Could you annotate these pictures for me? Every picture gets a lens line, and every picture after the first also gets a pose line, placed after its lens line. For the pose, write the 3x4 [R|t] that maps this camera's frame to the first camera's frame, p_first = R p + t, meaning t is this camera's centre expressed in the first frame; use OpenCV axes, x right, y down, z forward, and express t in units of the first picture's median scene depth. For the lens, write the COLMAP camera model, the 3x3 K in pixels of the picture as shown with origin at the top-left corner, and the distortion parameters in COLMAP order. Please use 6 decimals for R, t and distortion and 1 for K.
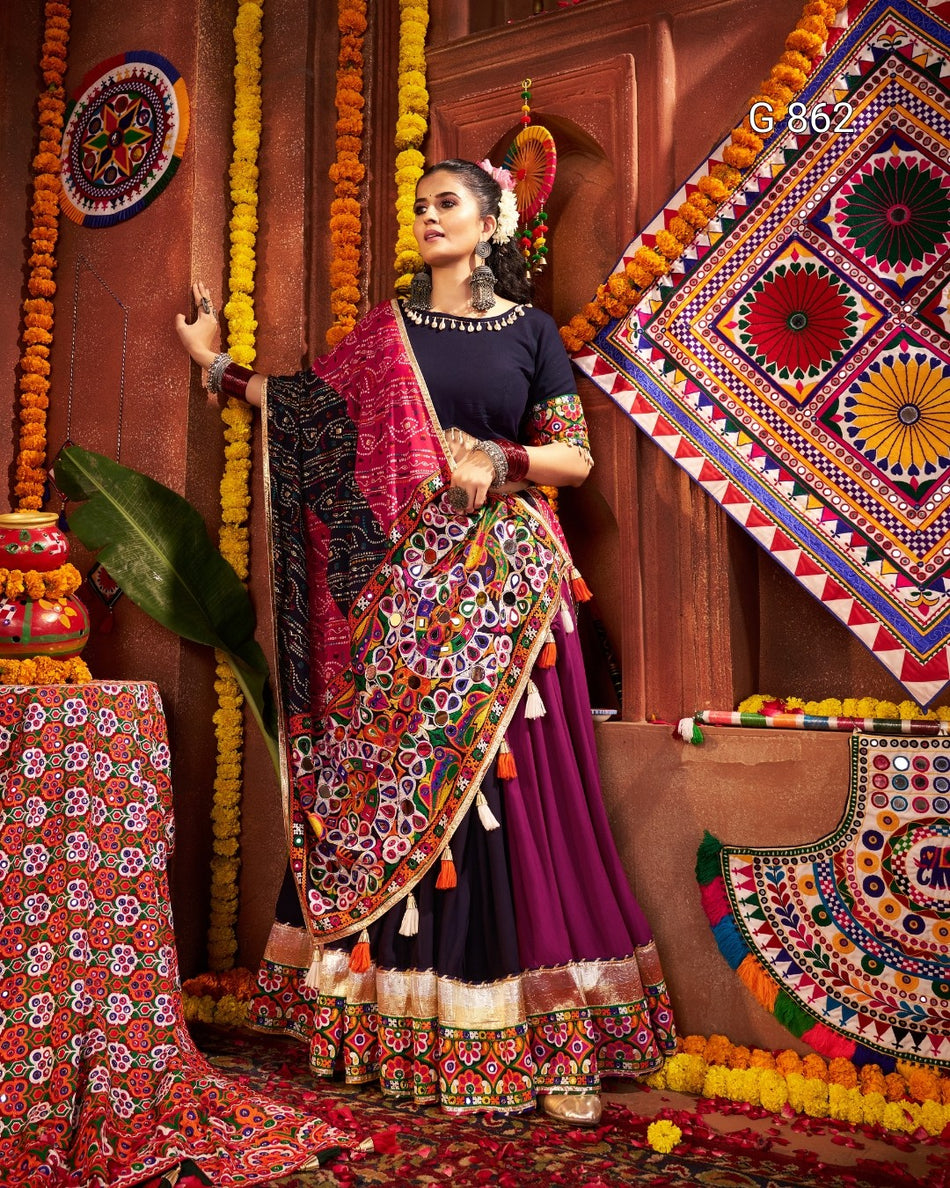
lens RADIAL K [[1115.8, 0, 413.3], [0, 1115.8, 492.2], [0, 0, 1]] dist [-0.004036, -0.004627]
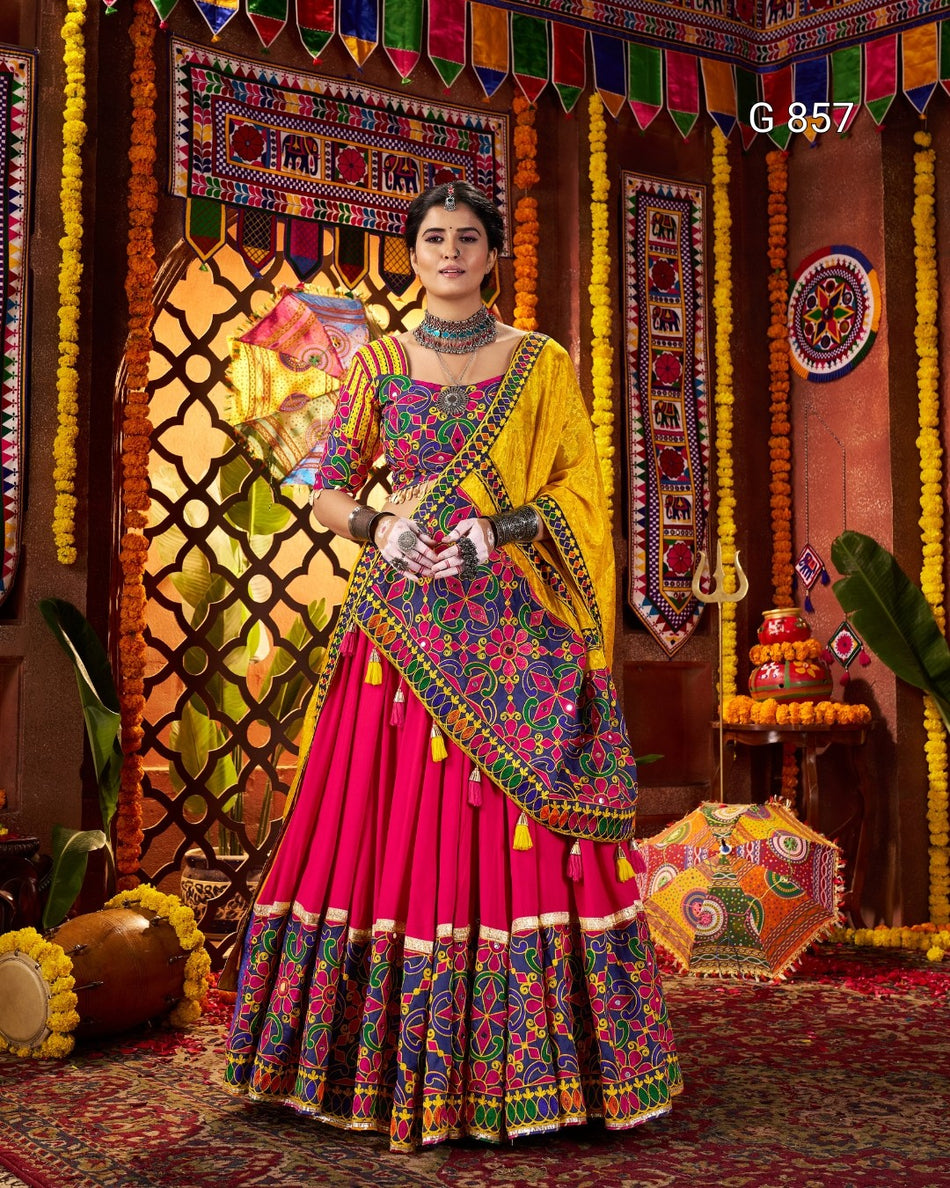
lens RADIAL K [[1798.3, 0, 470.5], [0, 1798.3, 516.0], [0, 0, 1]] dist [-0.002706, 0.023508]
pose [[0.888022, -0.047473, -0.457344, 0.324071], [0.070980, 0.996886, 0.034343, -0.182524], [0.454289, -0.062959, 0.888627, -1.114025]]
